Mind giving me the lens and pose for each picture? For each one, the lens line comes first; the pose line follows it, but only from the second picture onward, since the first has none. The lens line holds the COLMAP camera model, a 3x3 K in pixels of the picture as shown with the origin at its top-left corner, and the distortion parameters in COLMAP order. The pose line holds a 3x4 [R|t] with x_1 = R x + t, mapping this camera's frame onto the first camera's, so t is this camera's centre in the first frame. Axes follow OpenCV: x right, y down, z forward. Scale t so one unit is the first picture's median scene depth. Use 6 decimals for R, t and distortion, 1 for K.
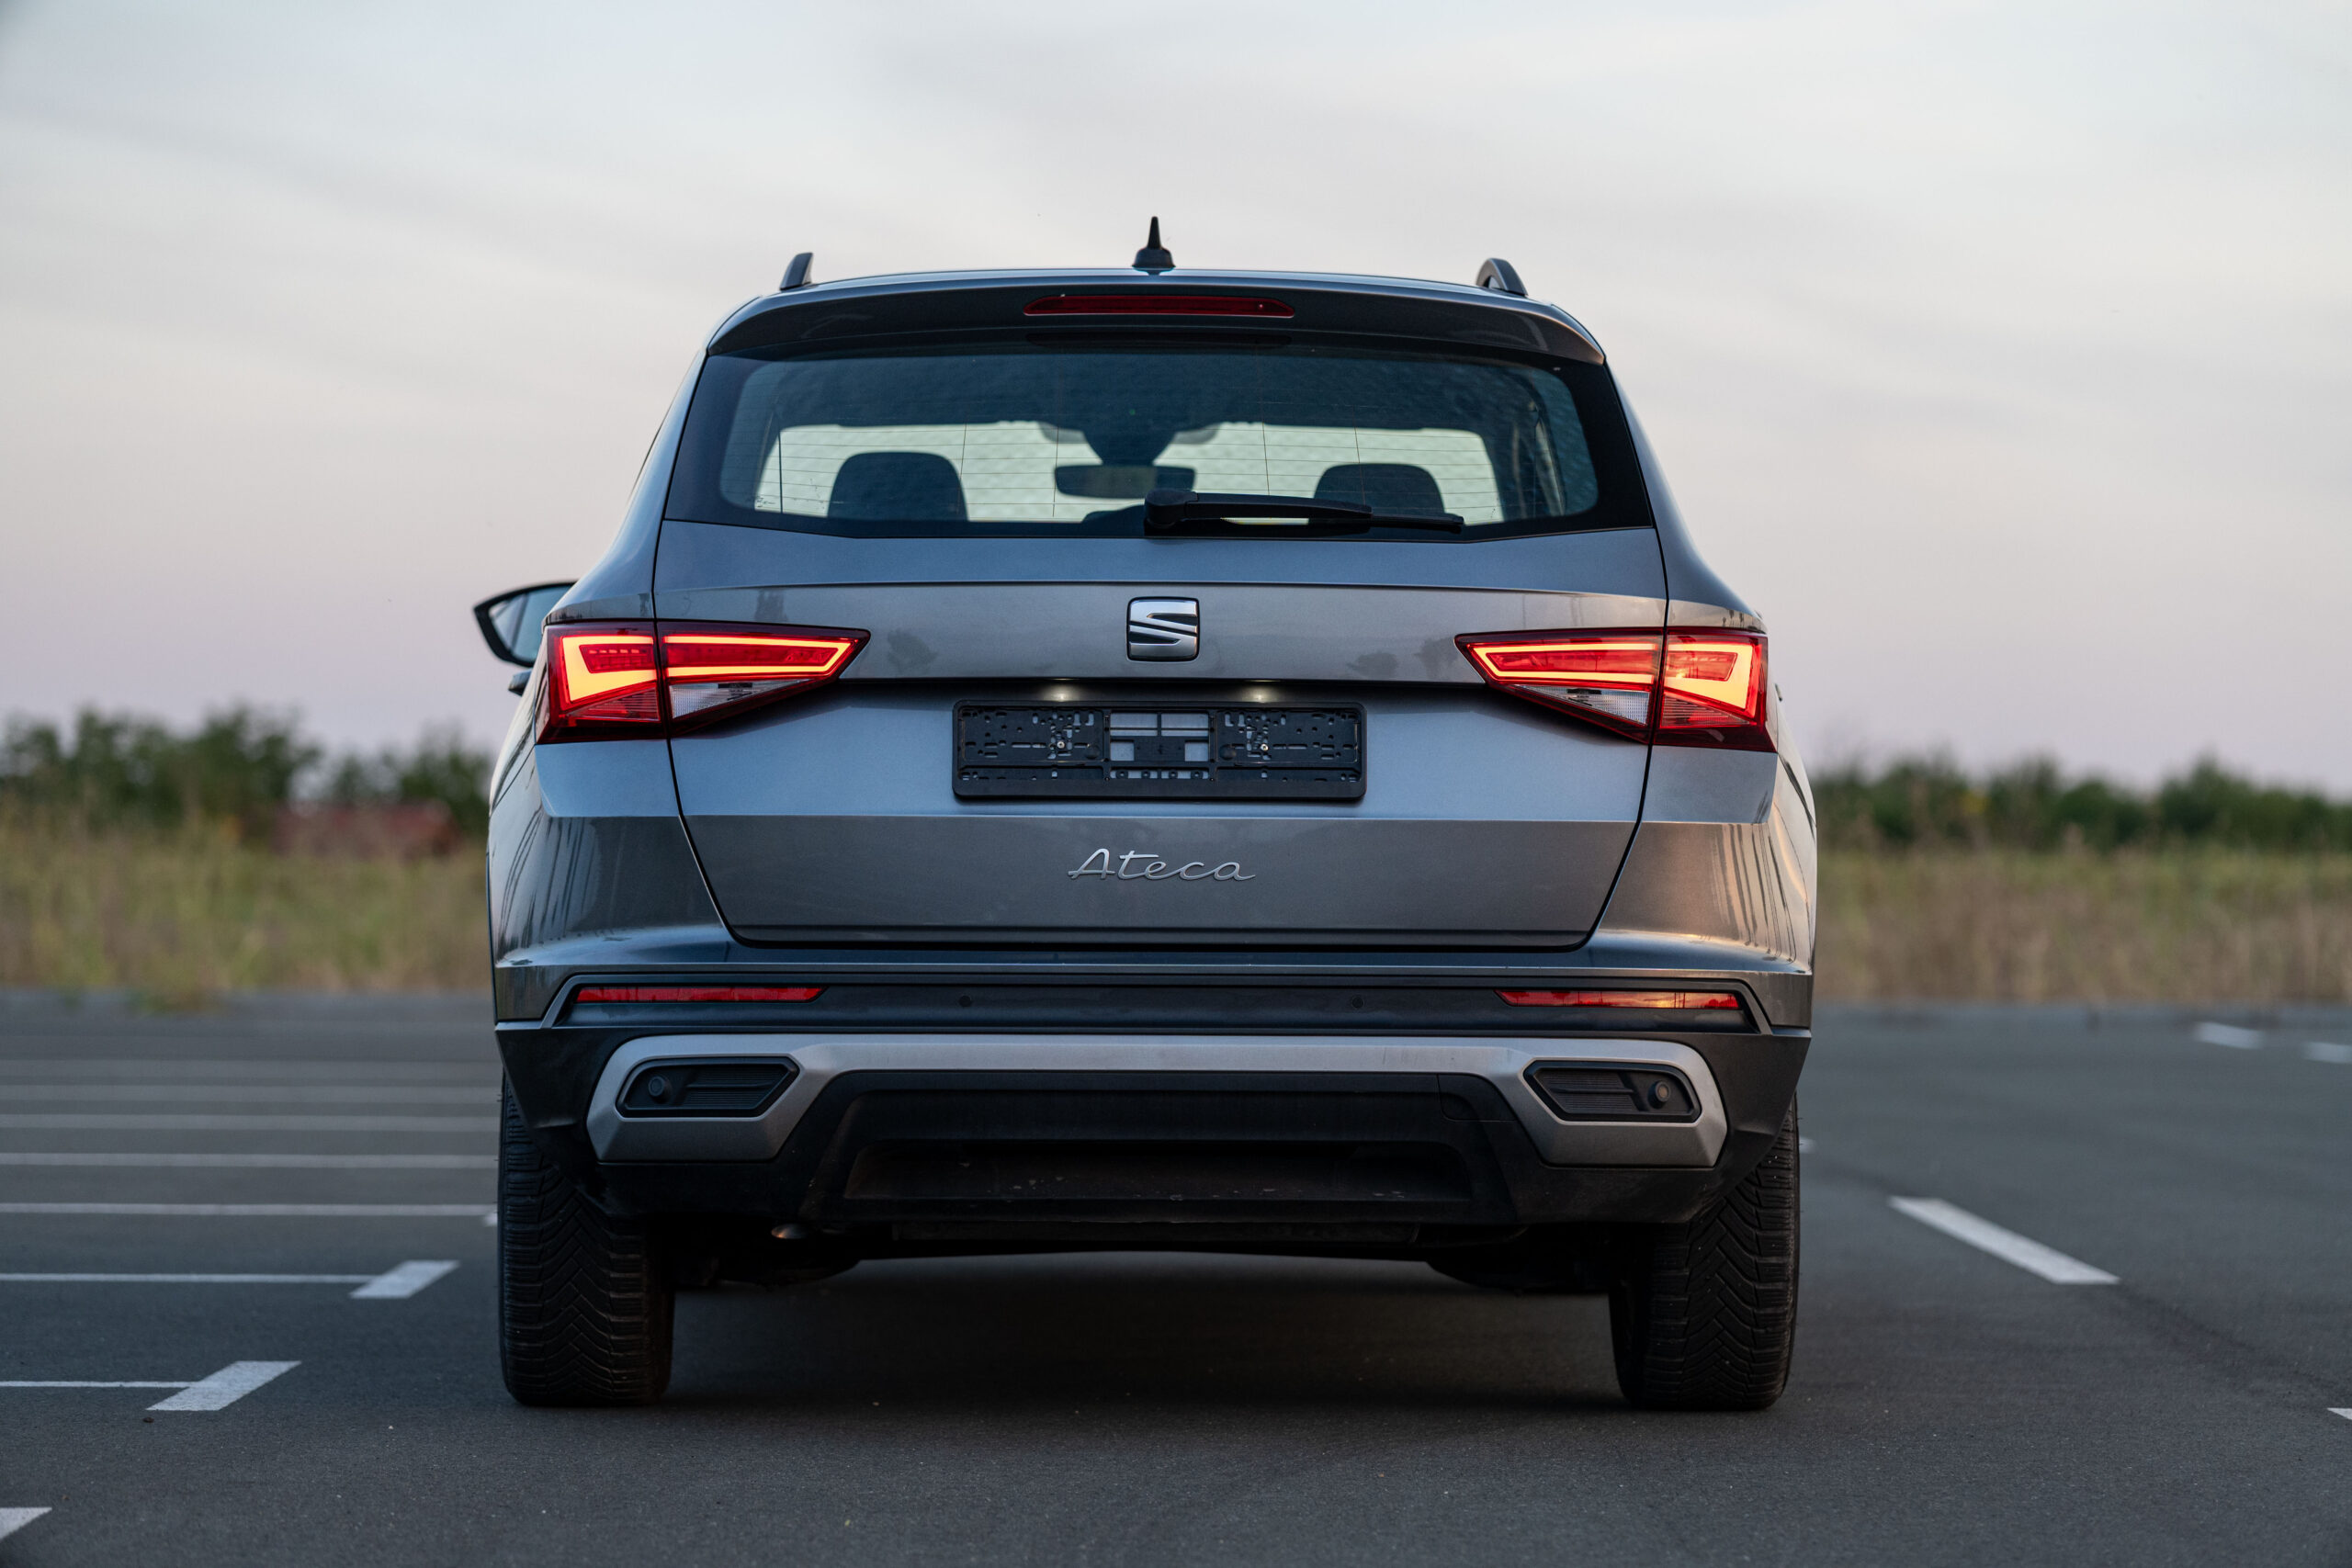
lens RADIAL K [[7475.2, 0, 1178.6], [0, 7475.2, 776.0], [0, 0, 1]] dist [0.011460, 0.000000]
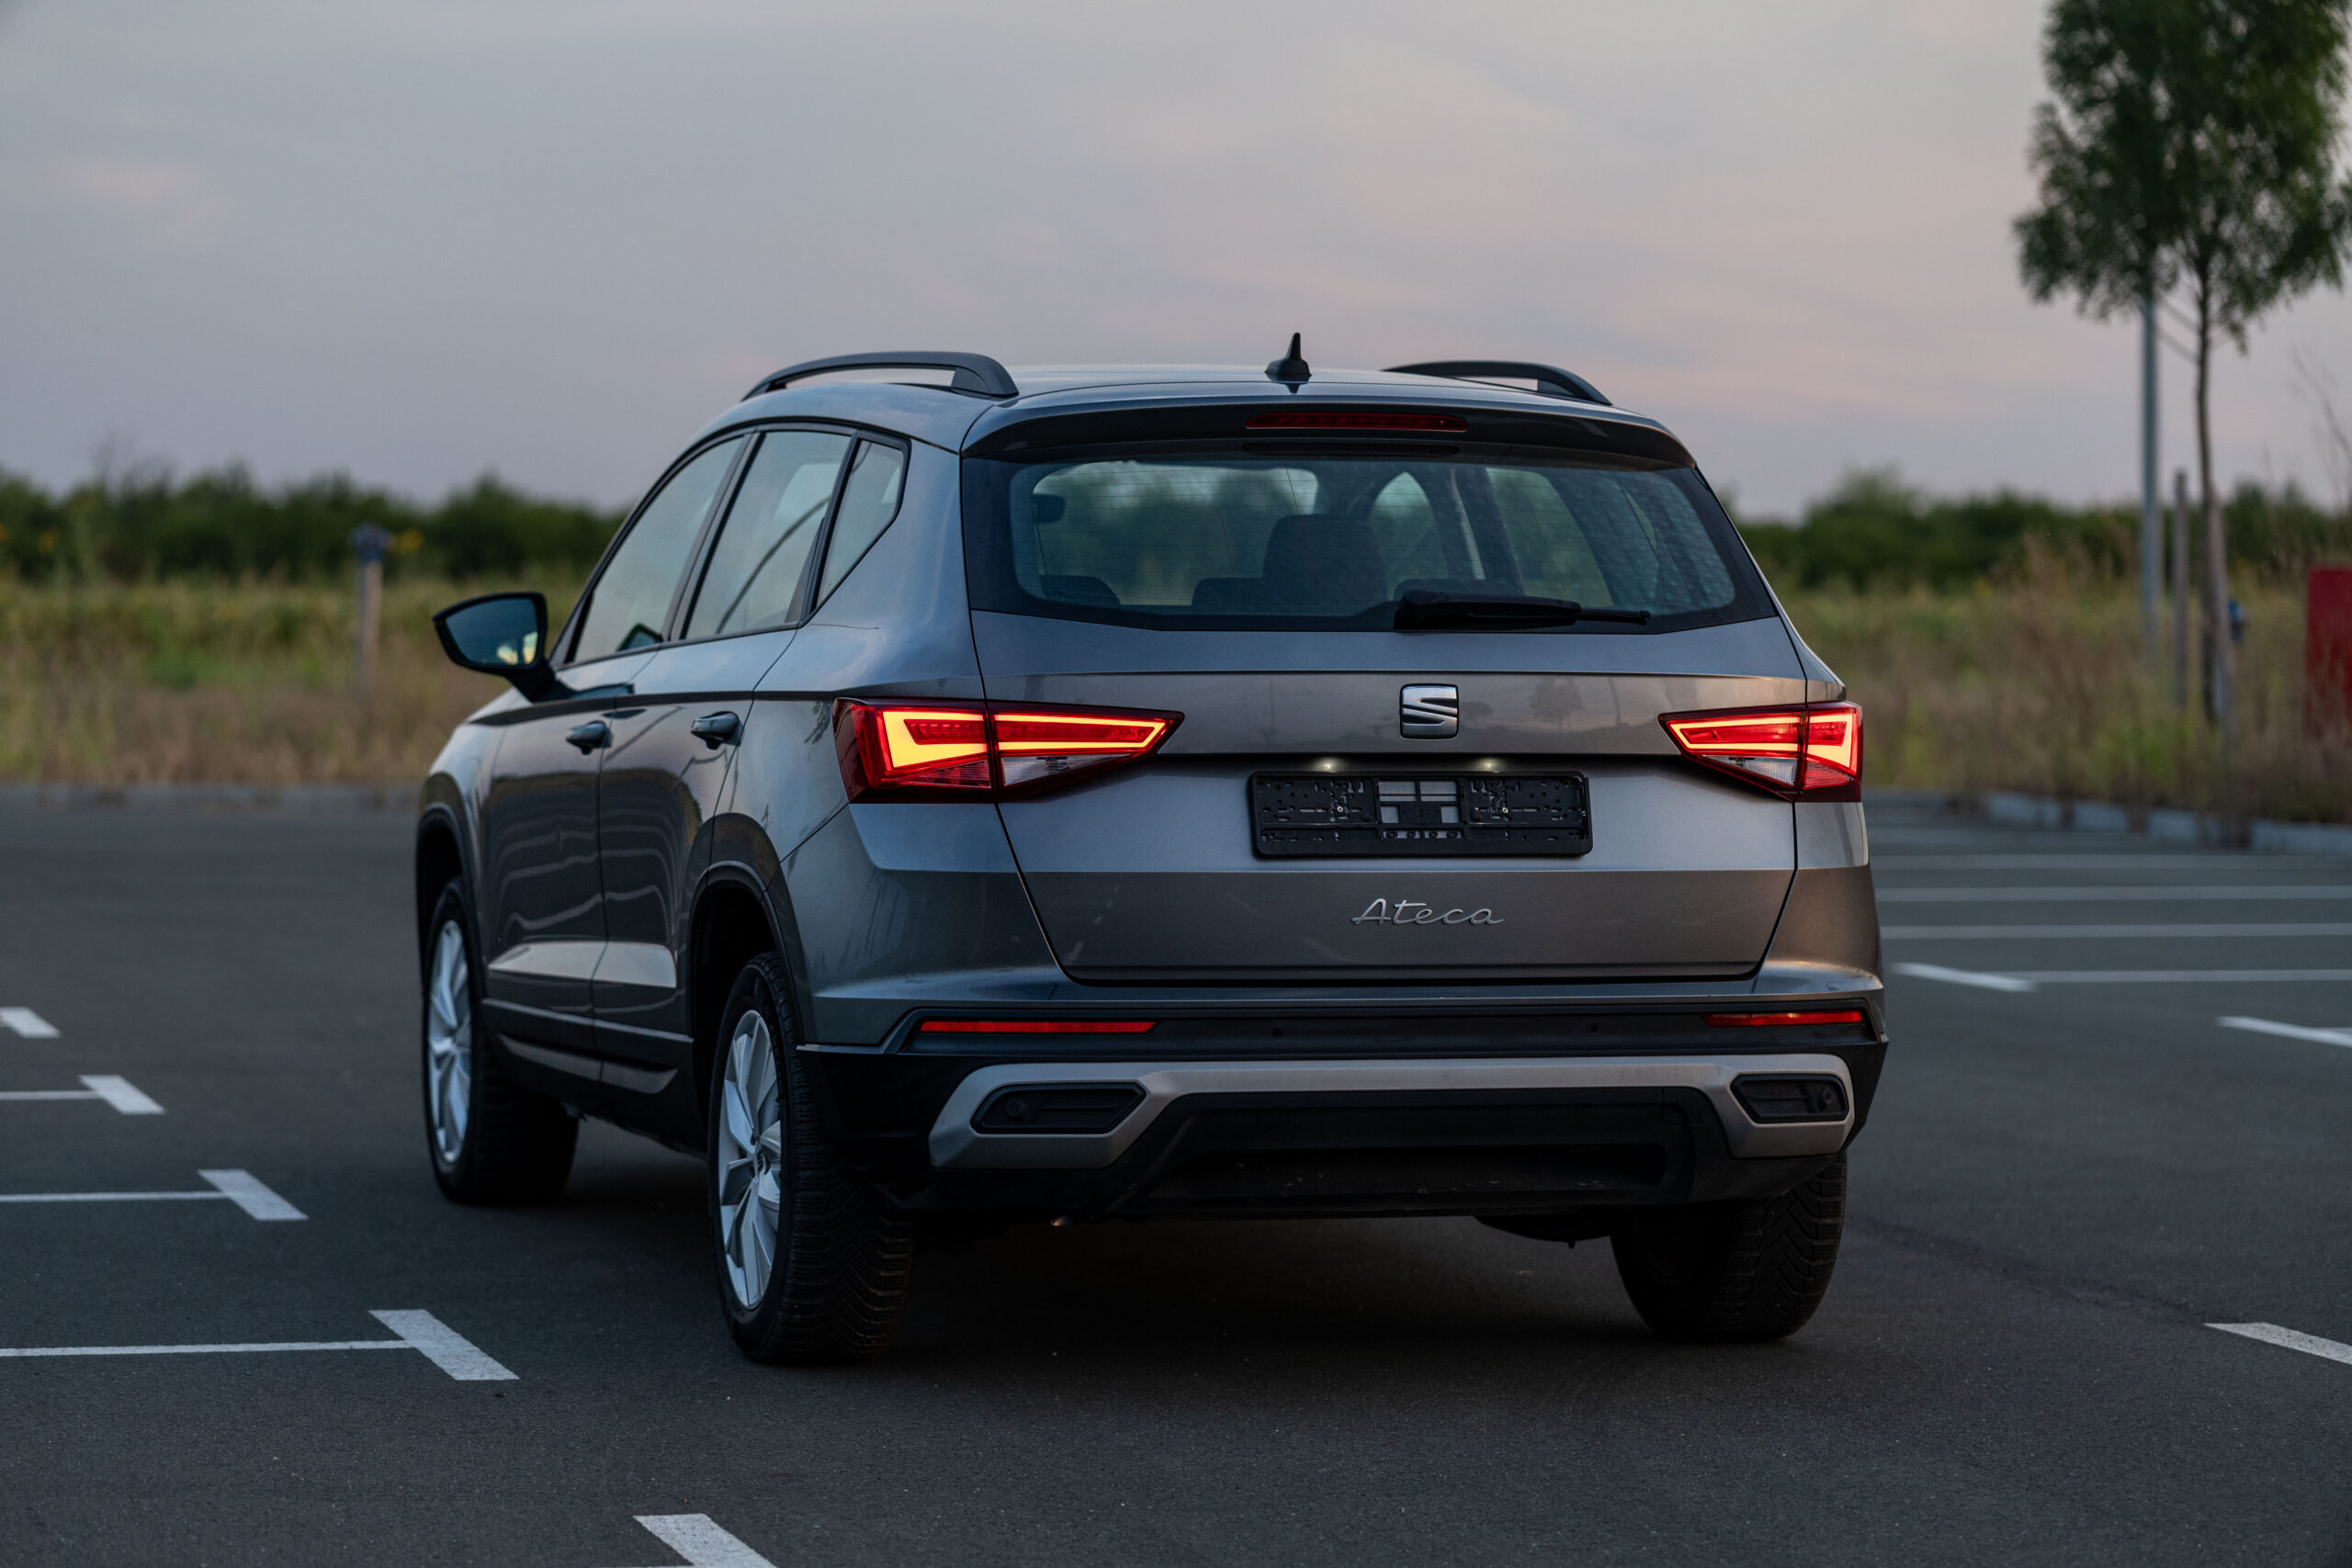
lens RADIAL K [[6788.4, 0, 1177.8], [0, 6788.4, 783.8], [0, 0, 1]] dist [-0.016846, 0.000000]
pose [[0.970303, -0.005516, 0.241831, -0.296051], [-0.005180, 0.999037, 0.043571, -0.054119], [-0.241838, -0.043530, 0.969340, -0.024649]]
